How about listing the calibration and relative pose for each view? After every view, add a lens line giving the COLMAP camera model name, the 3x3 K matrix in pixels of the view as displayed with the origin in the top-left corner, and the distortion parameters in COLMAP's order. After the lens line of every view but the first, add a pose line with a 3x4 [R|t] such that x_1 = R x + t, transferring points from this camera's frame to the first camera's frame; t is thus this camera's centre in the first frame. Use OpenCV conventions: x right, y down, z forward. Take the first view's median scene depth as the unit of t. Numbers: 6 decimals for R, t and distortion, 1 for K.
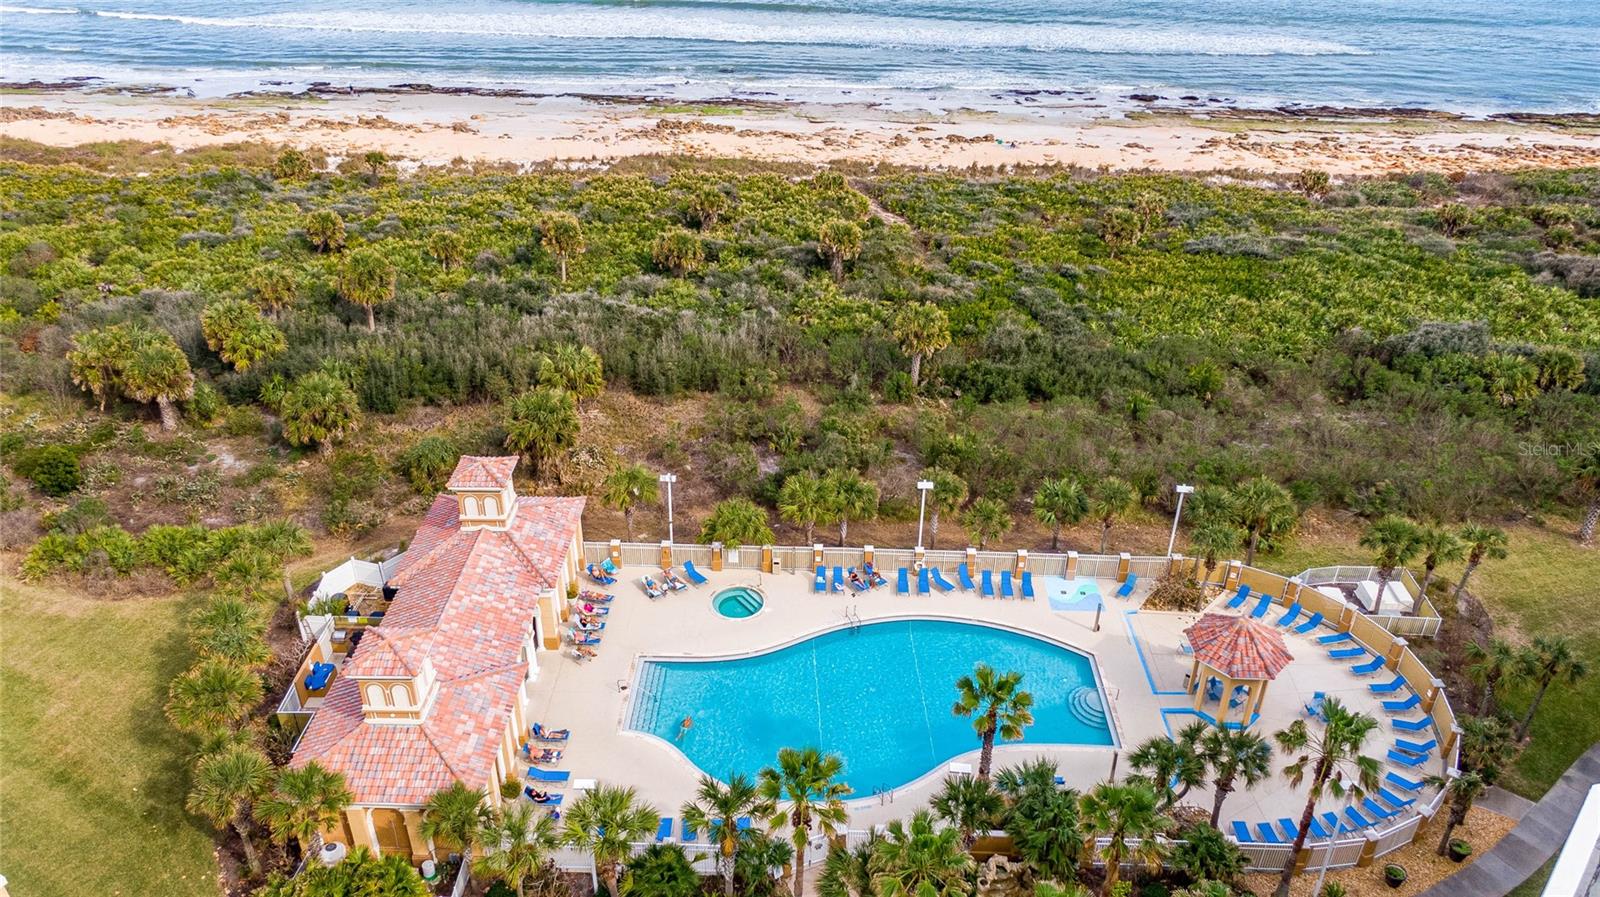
lens RADIAL K [[1164.3, 0, 806.4], [0, 1164.3, 445.0], [0, 0, 1]] dist [0.063358, -0.103841]
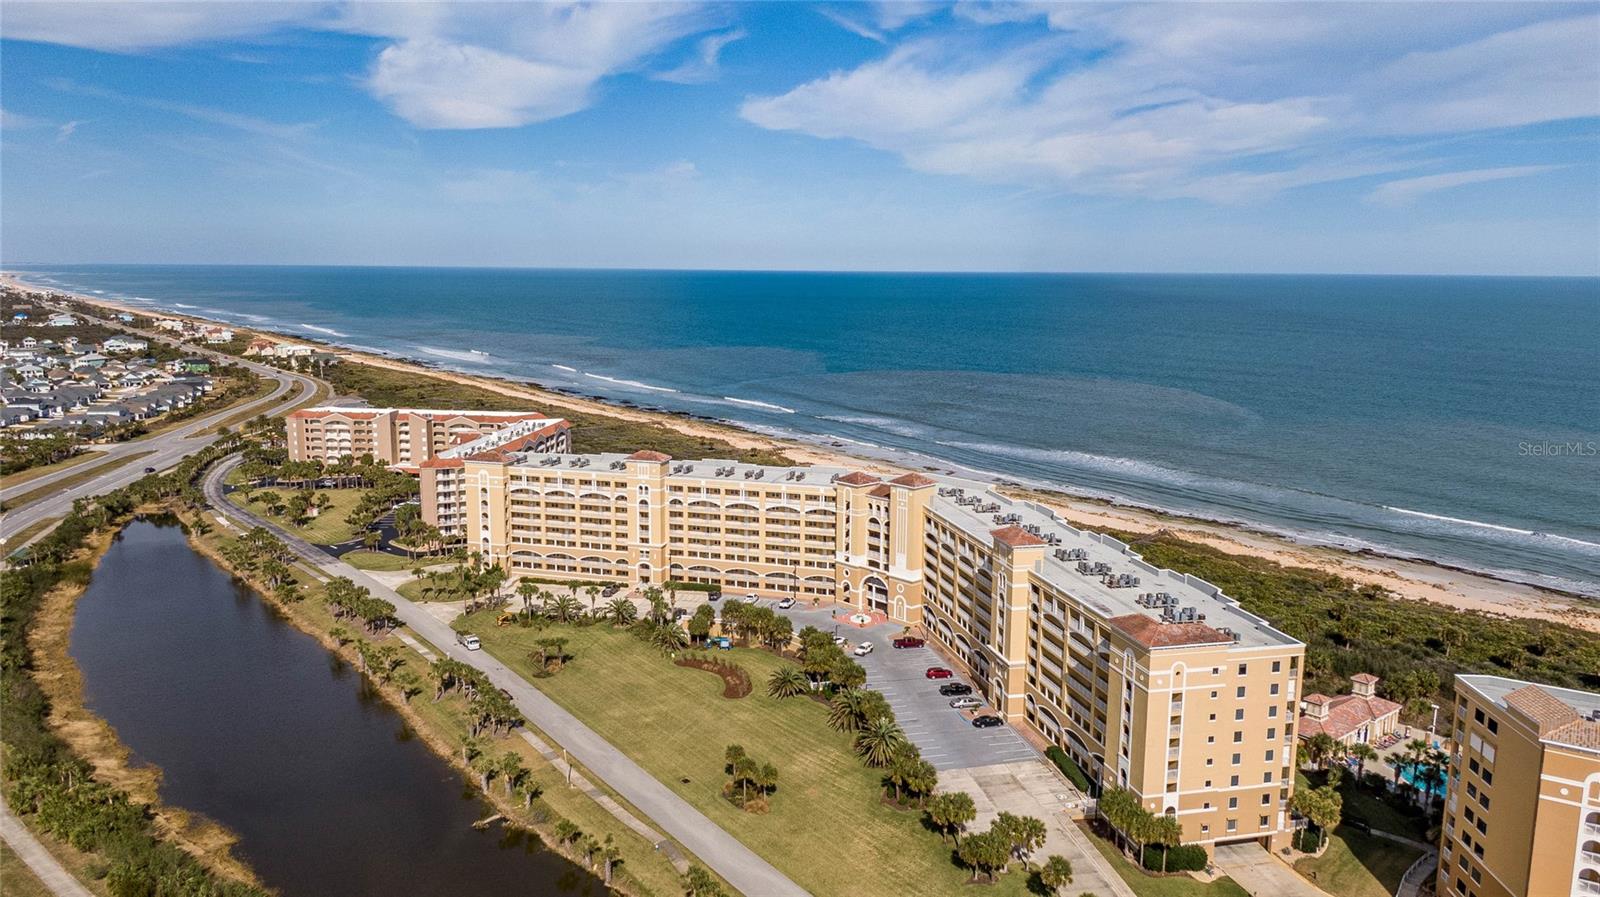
lens RADIAL K [[1142.1, 0, 802.7], [0, 1142.1, 457.1], [0, 0, 1]] dist [0.057908, -0.086955]
pose [[0.643917, 0.120732, -0.755510, 0.410610], [-0.384554, 0.904746, -0.183173, 0.259964], [0.661430, 0.408482, 0.629009, -0.871988]]
